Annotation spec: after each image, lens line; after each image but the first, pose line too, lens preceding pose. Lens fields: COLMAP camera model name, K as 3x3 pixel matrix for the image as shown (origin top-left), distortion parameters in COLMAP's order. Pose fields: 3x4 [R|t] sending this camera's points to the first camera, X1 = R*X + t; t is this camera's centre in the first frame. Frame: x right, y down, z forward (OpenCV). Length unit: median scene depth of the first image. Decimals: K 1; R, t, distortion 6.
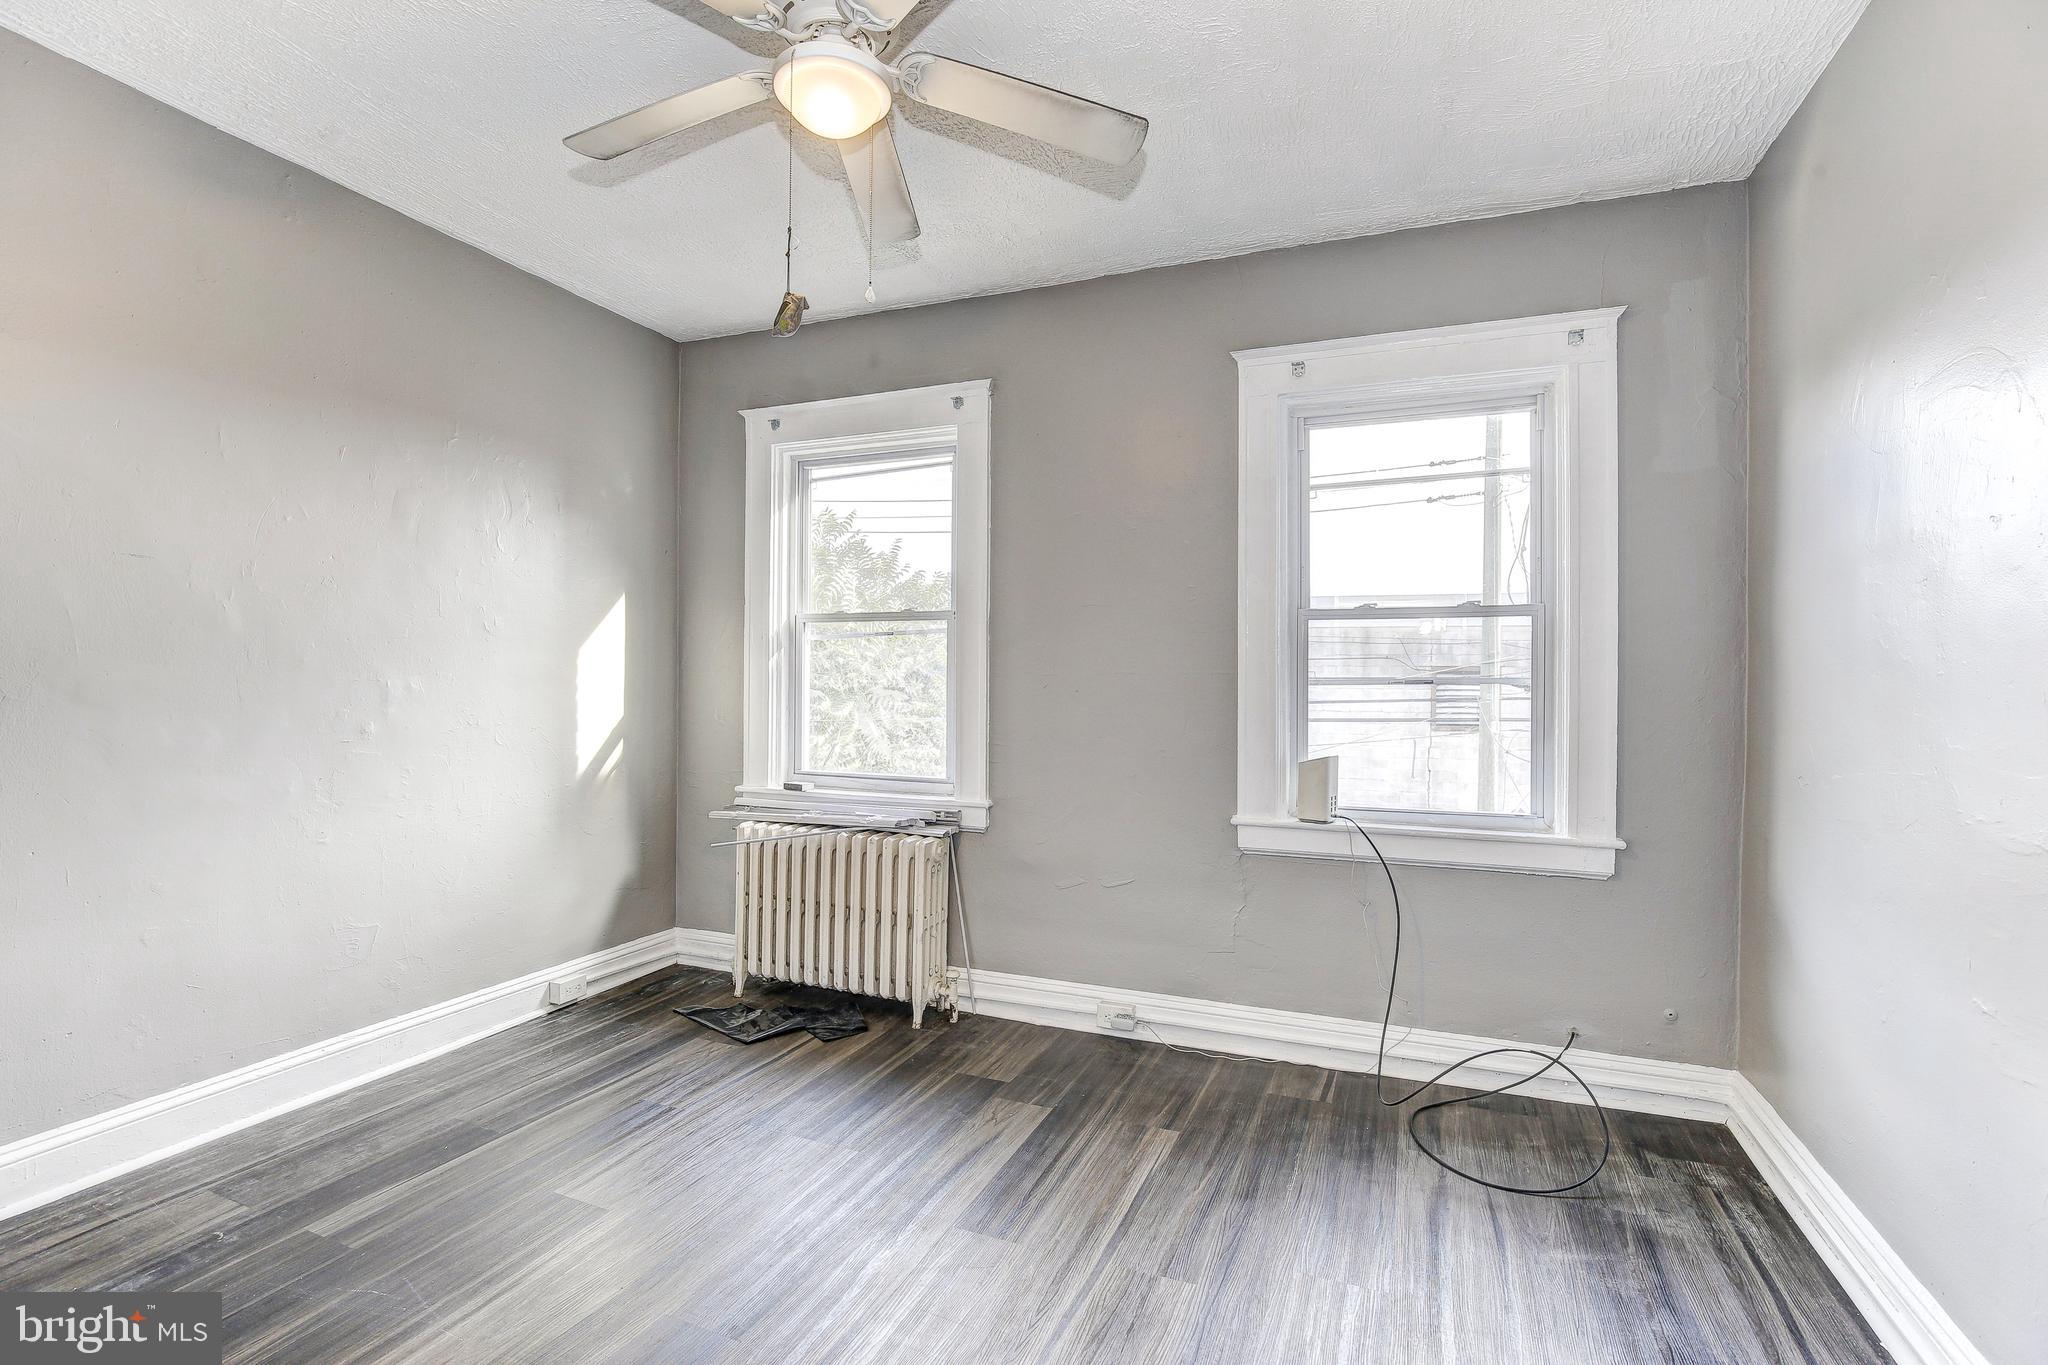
lens RADIAL K [[951.0, 0, 1013.6], [0, 951.0, 662.6], [0, 0, 1]] dist [-0.027526, 0.005866]
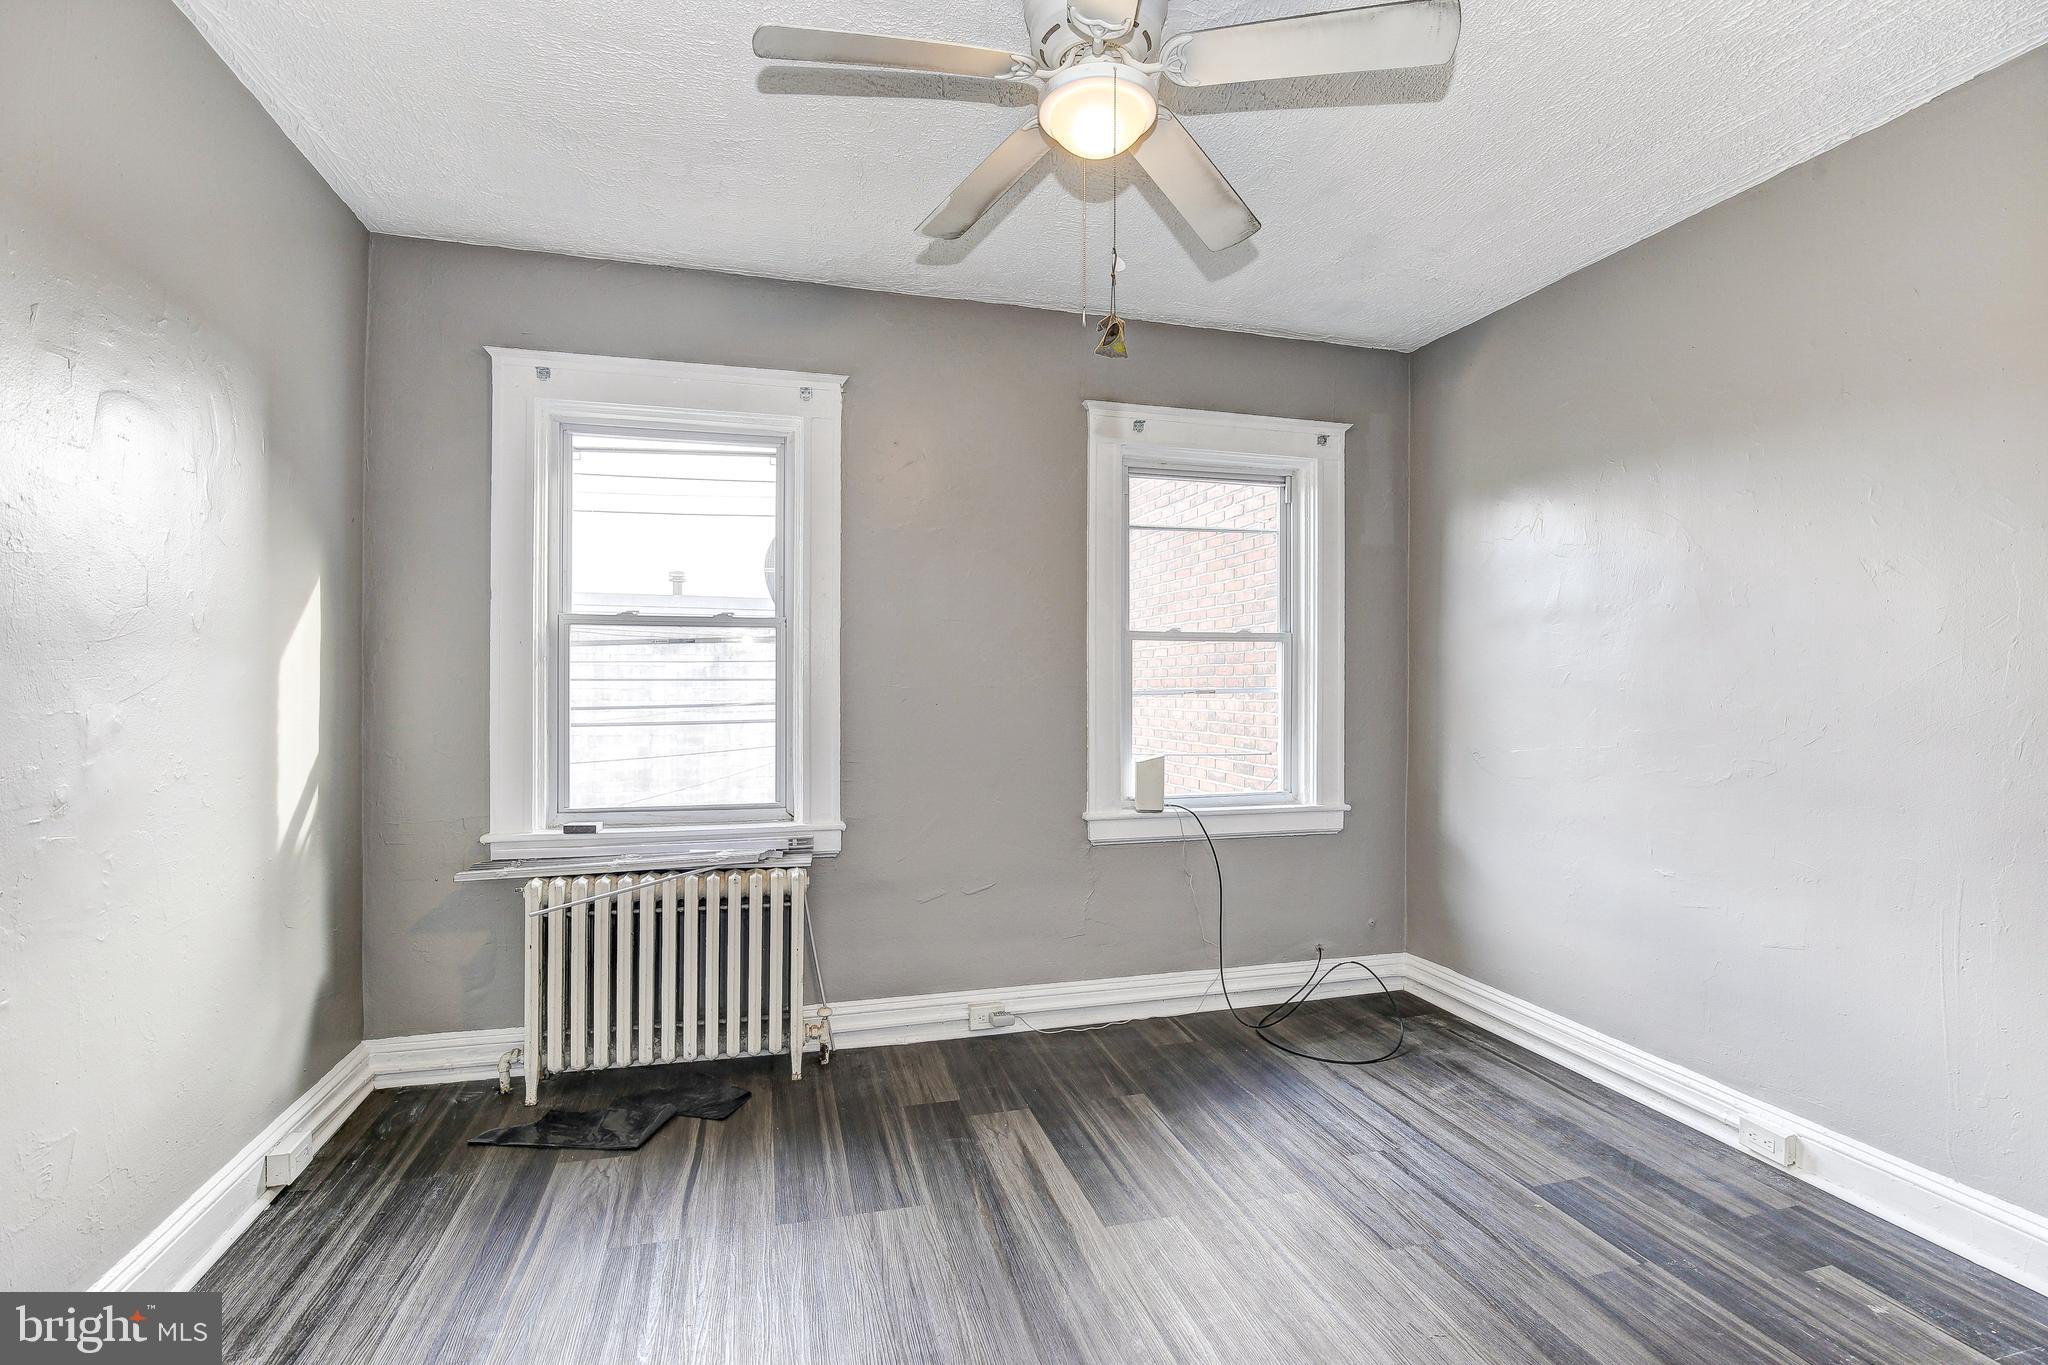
lens RADIAL K [[951.0, 0, 1025.7], [0, 951.0, 664.5], [0, 0, 1]] dist [-0.027526, 0.005866]
pose [[0.782764, 0.005105, 0.622298, -0.517304], [-0.007566, 0.999971, 0.001314, -0.015433], [-0.622273, -0.005736, 0.782780, 0.162066]]
